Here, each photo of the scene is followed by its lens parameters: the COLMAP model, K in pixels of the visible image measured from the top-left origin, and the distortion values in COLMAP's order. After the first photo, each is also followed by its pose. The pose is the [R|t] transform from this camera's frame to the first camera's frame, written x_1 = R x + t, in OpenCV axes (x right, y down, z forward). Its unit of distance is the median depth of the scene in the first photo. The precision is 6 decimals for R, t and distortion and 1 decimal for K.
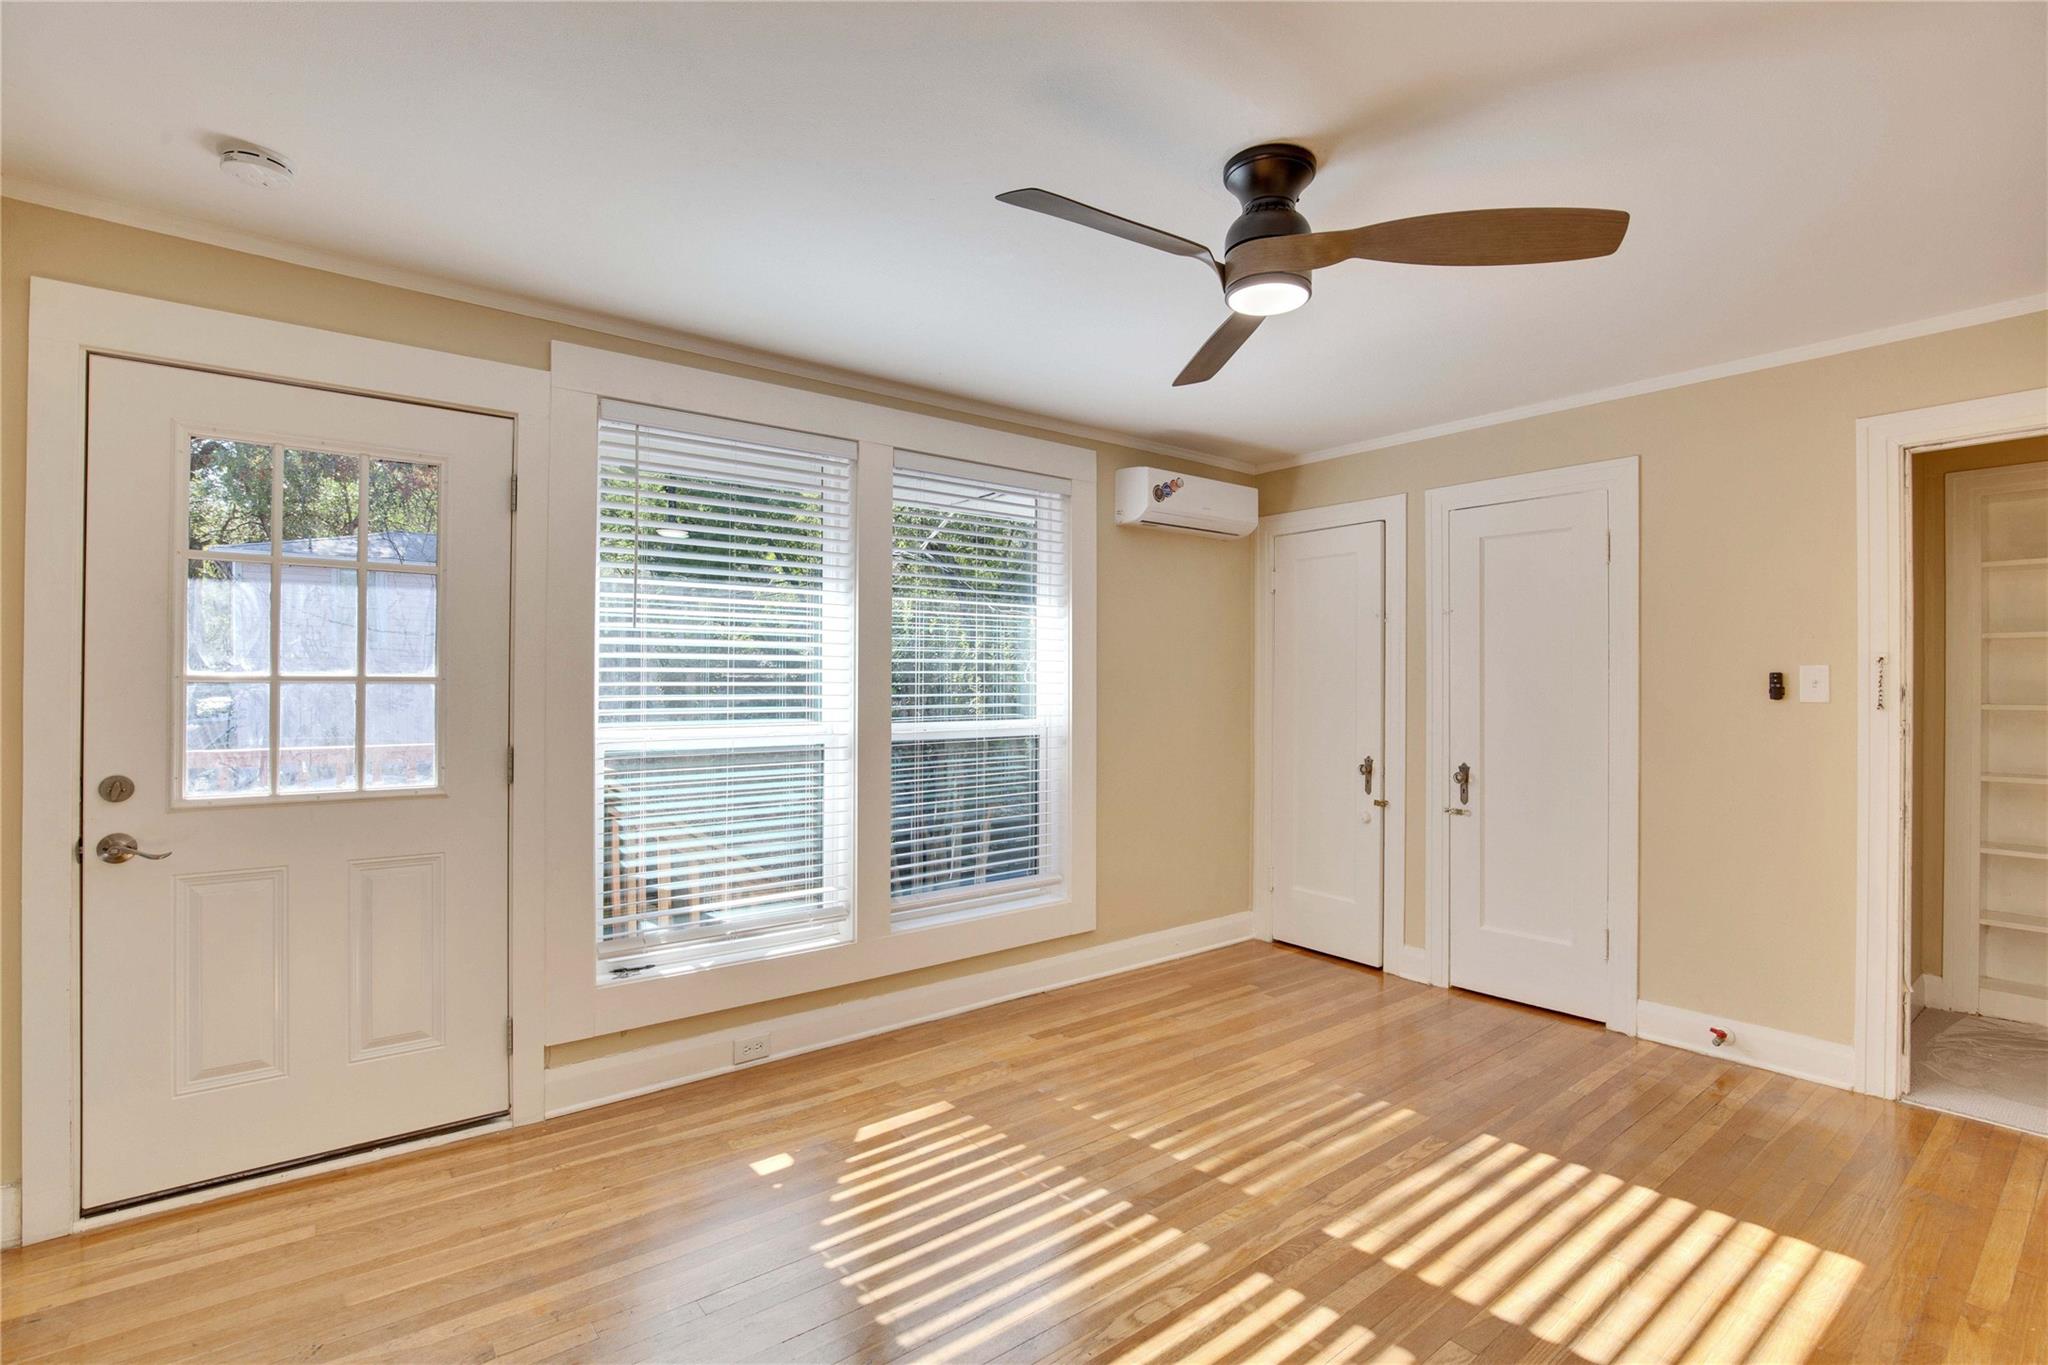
lens RADIAL K [[958.7, 0, 1038.6], [0, 958.7, 682.4], [0, 0, 1]] dist [-0.036795, 0.010905]
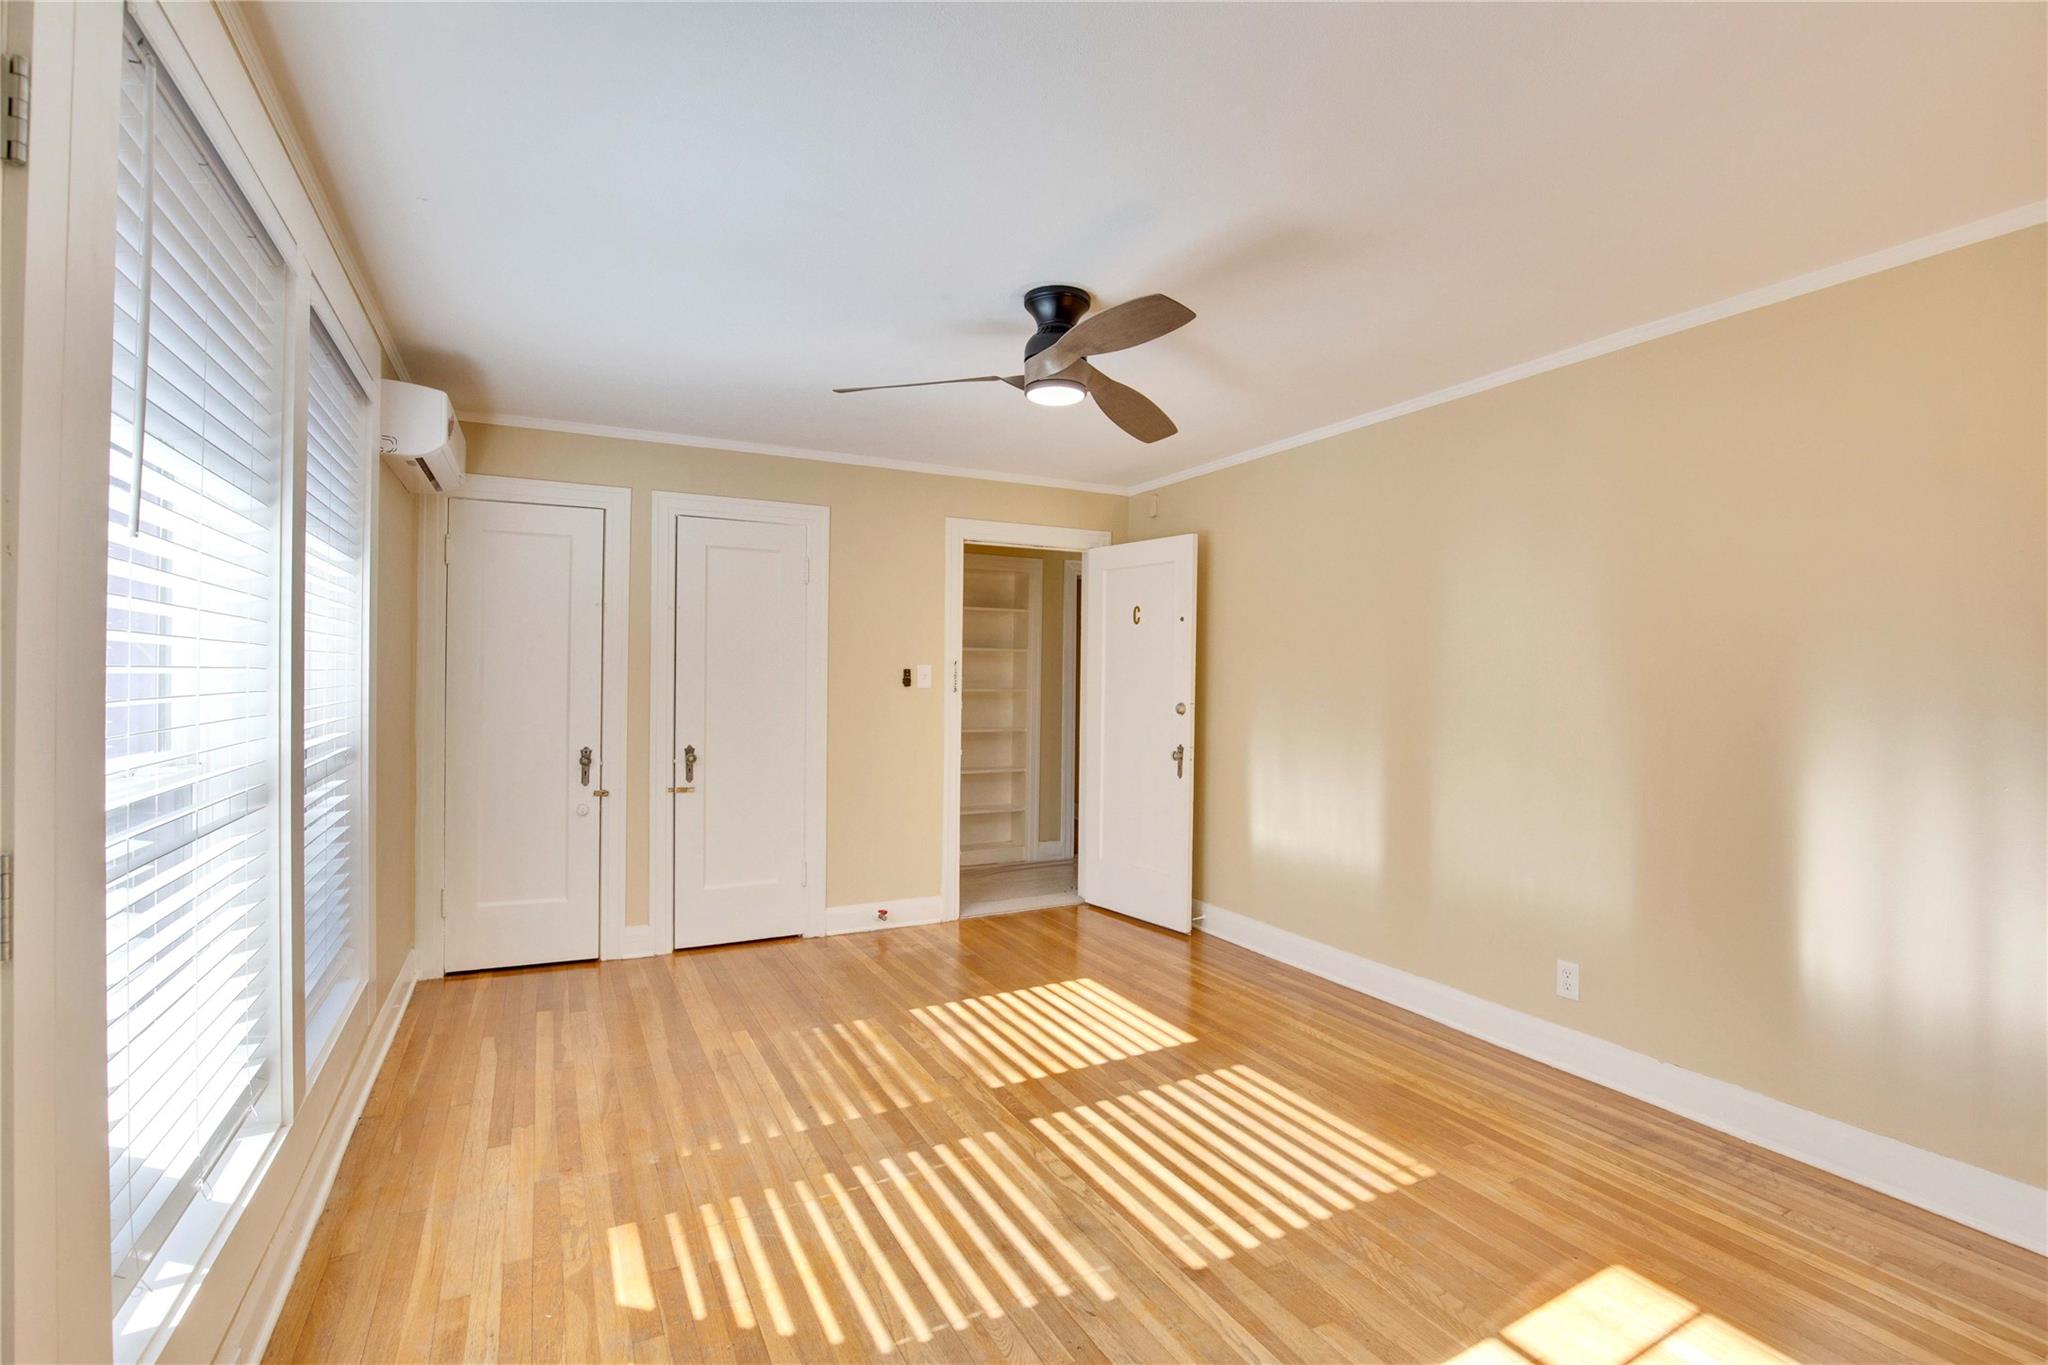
lens RADIAL K [[948.9, 0, 1029.6], [0, 948.9, 685.4], [0, 0, 1]] dist [-0.028738, 0.008962]
pose [[0.190496, -0.005376, 0.981673, -0.743499], [-0.009089, 0.999932, 0.007240, 0.004209], [-0.981646, -0.010302, 0.190434, 0.530081]]
